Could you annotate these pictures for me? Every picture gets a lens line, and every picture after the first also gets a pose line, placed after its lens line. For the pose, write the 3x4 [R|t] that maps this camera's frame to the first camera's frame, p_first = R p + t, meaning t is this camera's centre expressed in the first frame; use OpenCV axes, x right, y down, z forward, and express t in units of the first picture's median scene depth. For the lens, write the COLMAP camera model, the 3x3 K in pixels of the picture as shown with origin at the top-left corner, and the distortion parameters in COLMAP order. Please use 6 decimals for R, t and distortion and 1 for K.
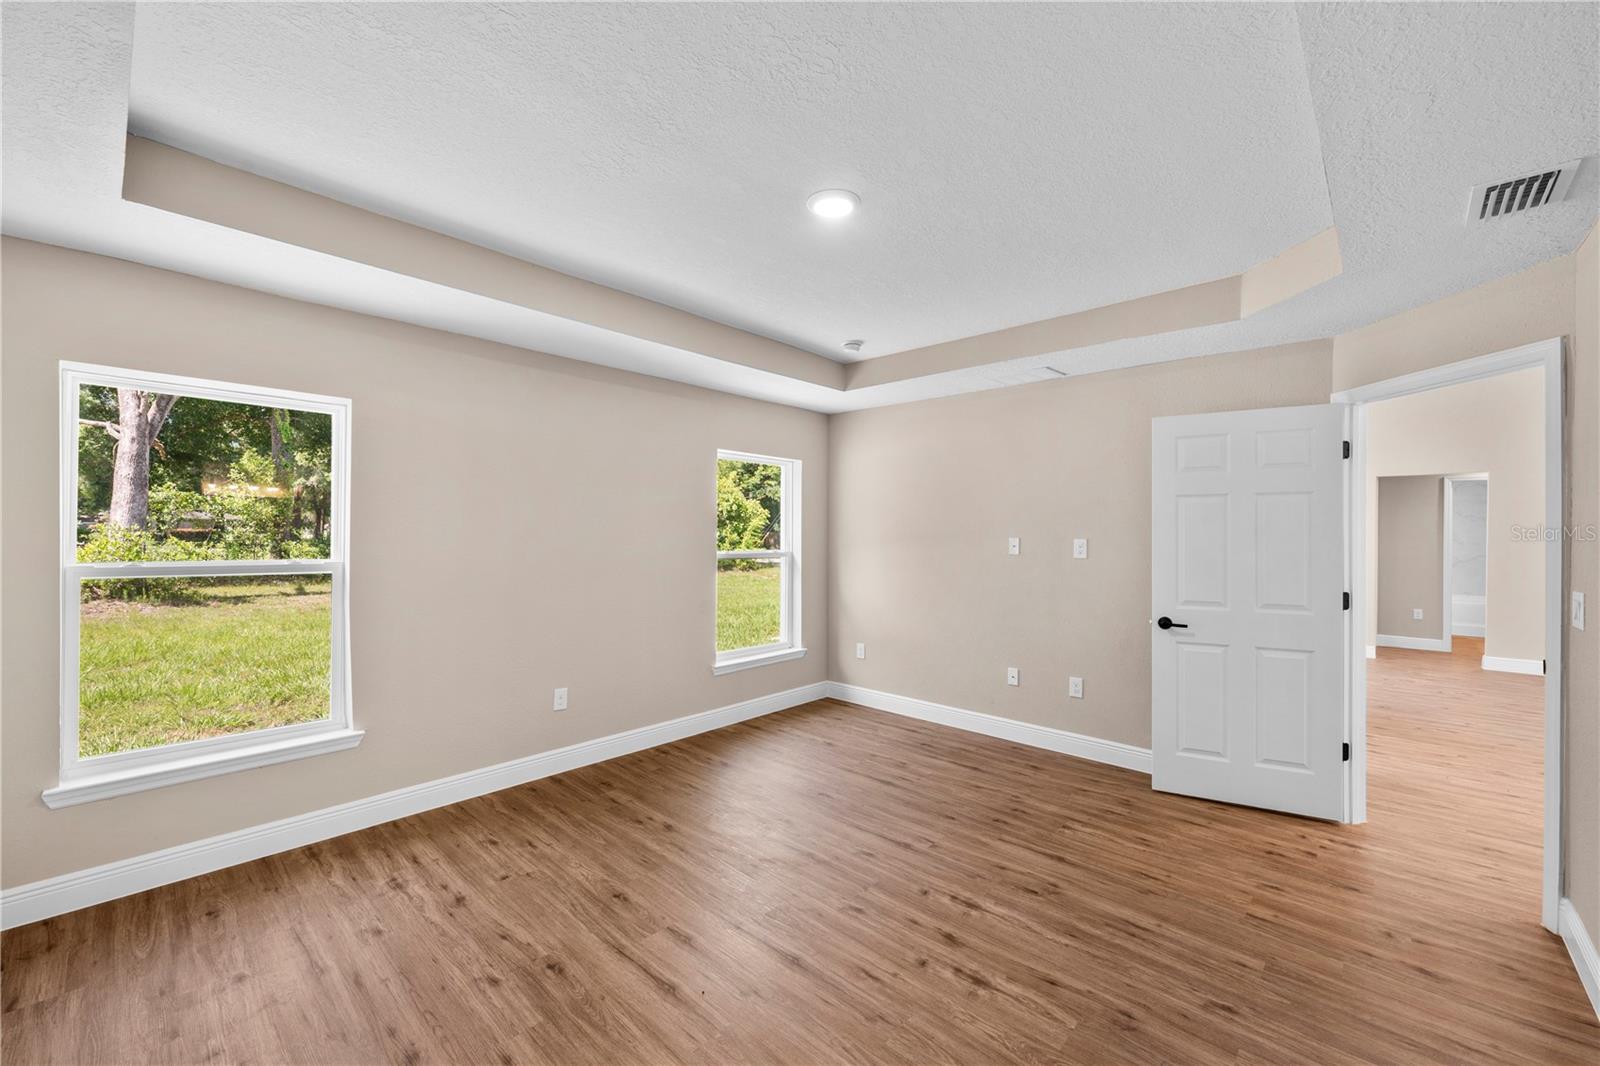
lens RADIAL K [[641.7, 0, 799.7], [0, 641.7, 530.9], [0, 0, 1]] dist [0.001063, -0.000246]
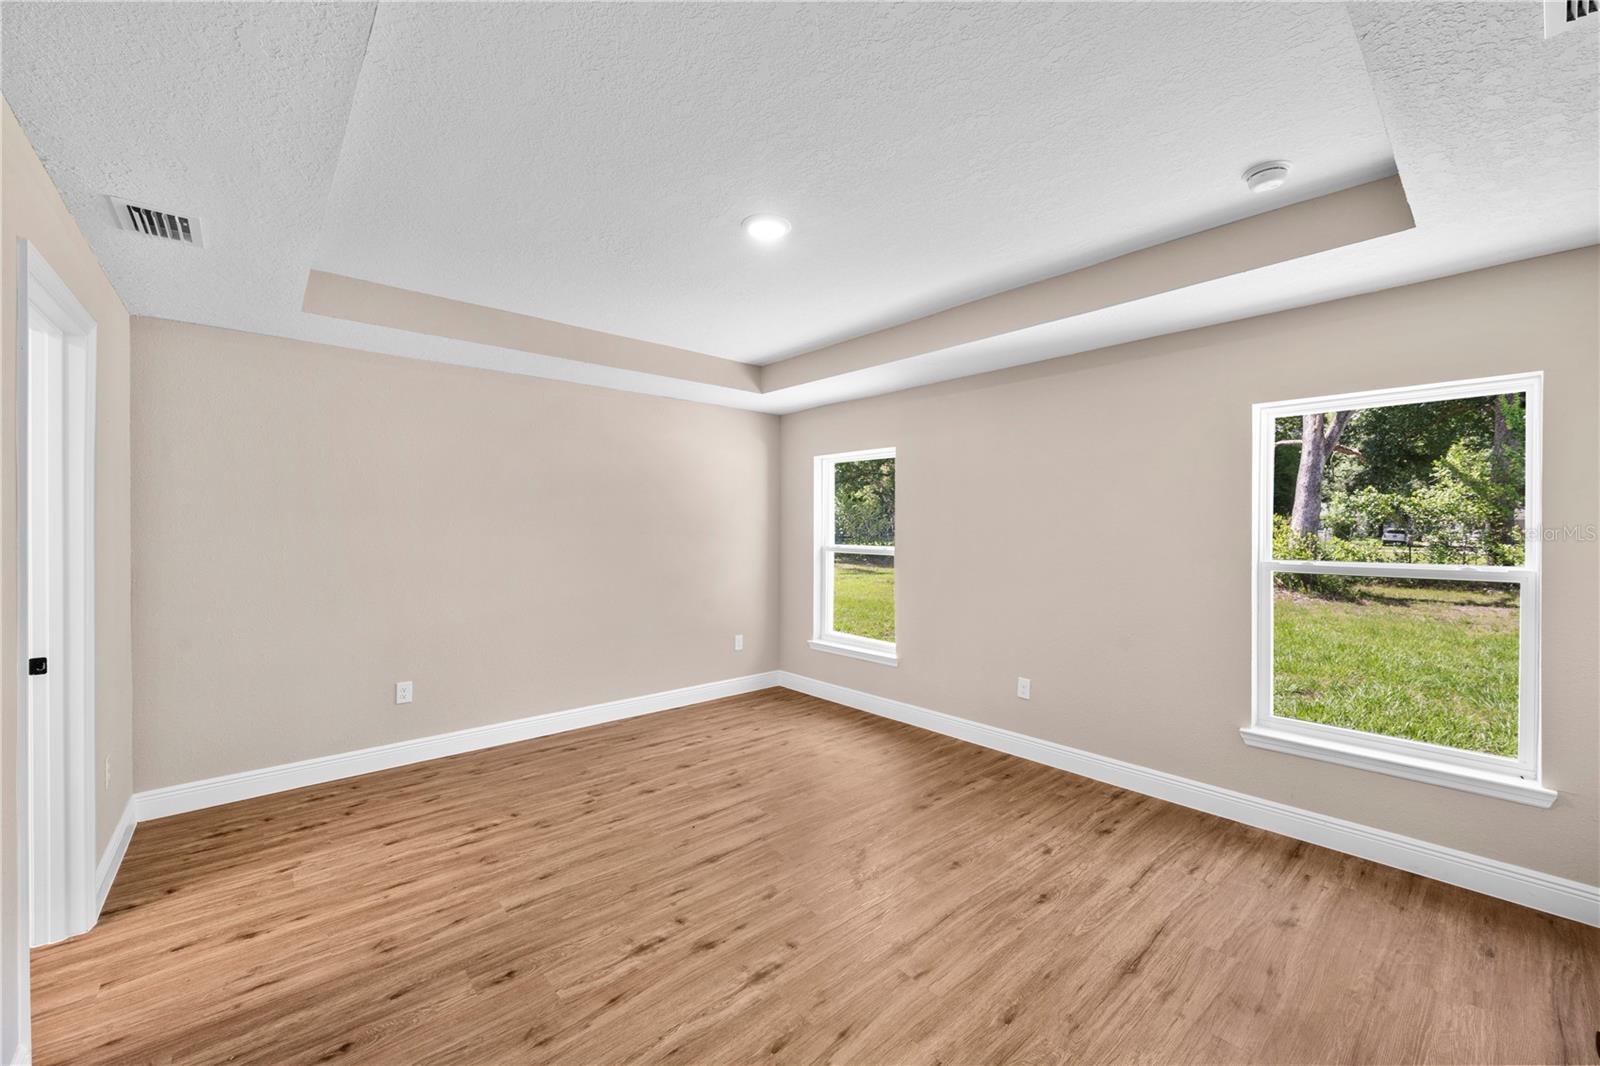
lens RADIAL K [[632.7, 0, 799.2], [0, 632.7, 531.1], [0, 0, 1]] dist [0.000230, -0.000164]
pose [[-0.104971, -0.002079, -0.994473, 0.727469], [-0.000346, 0.999998, -0.002054, 0.005913], [0.994475, 0.000129, -0.104972, 0.768586]]
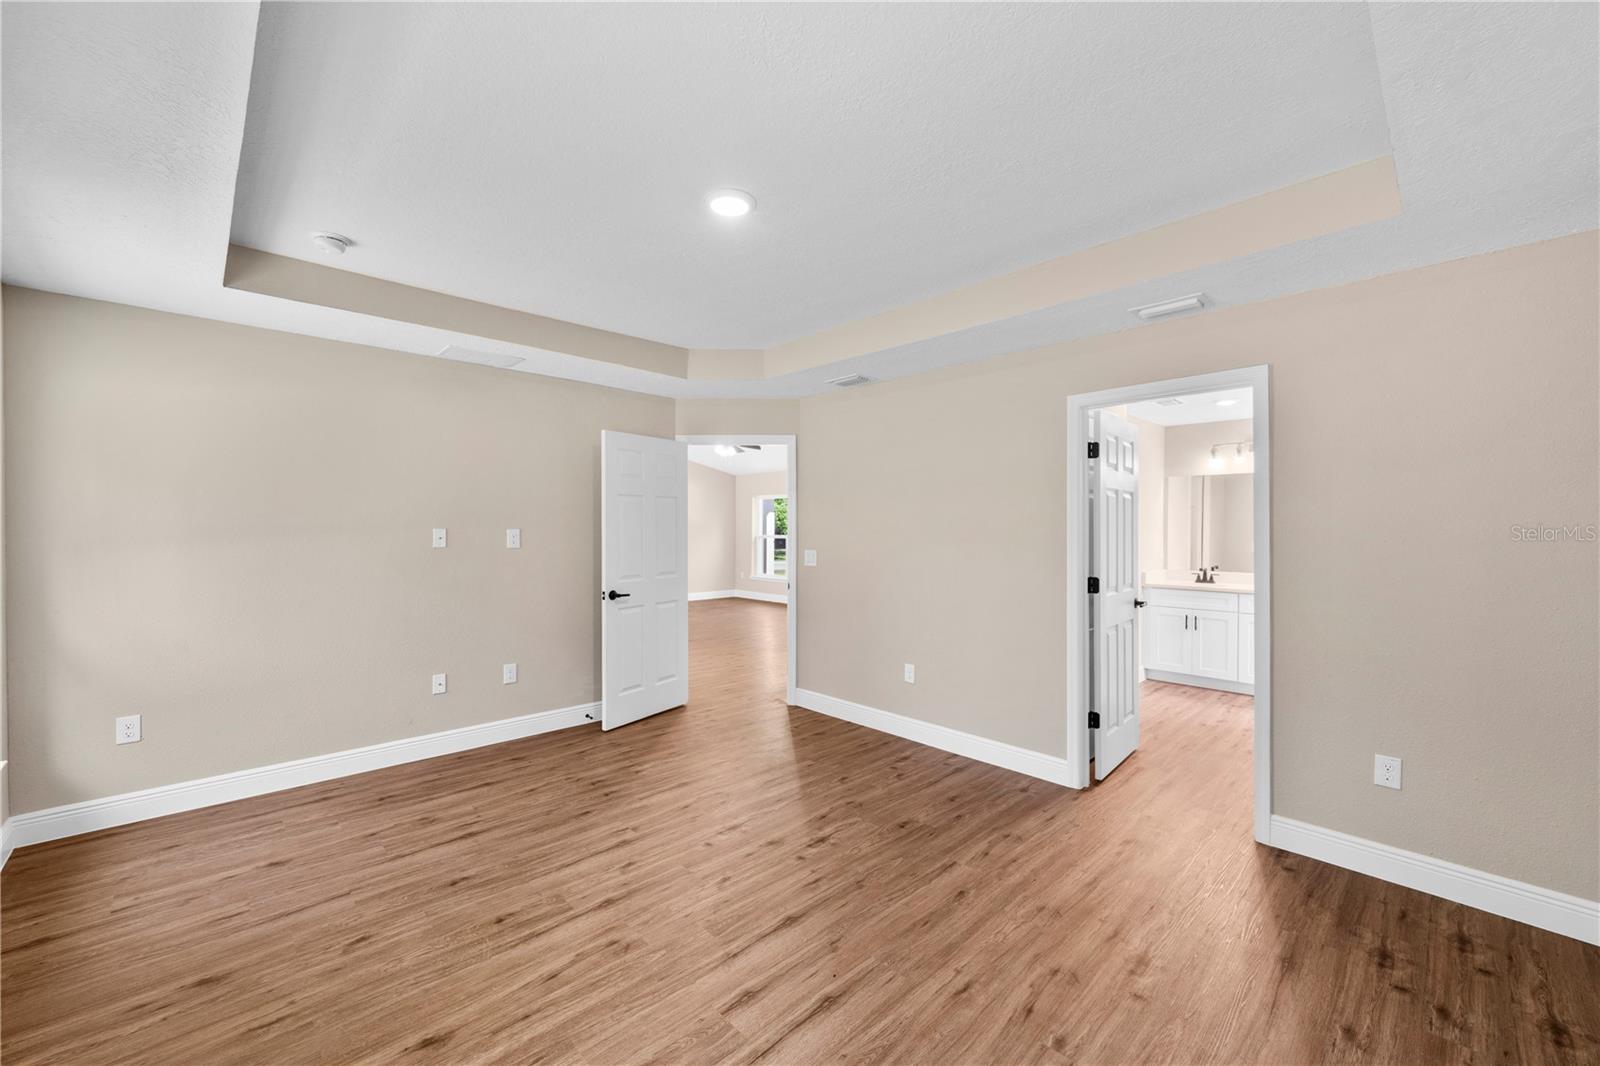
lens RADIAL K [[632.7, 0, 799.2], [0, 632.7, 531.1], [0, 0, 1]] dist [0.000230, -0.000164]
pose [[0.058829, -0.012453, 0.998190, -0.626199], [-0.006606, 0.999895, 0.012863, -0.000663], [-0.998246, -0.007351, 0.058740, 0.545549]]
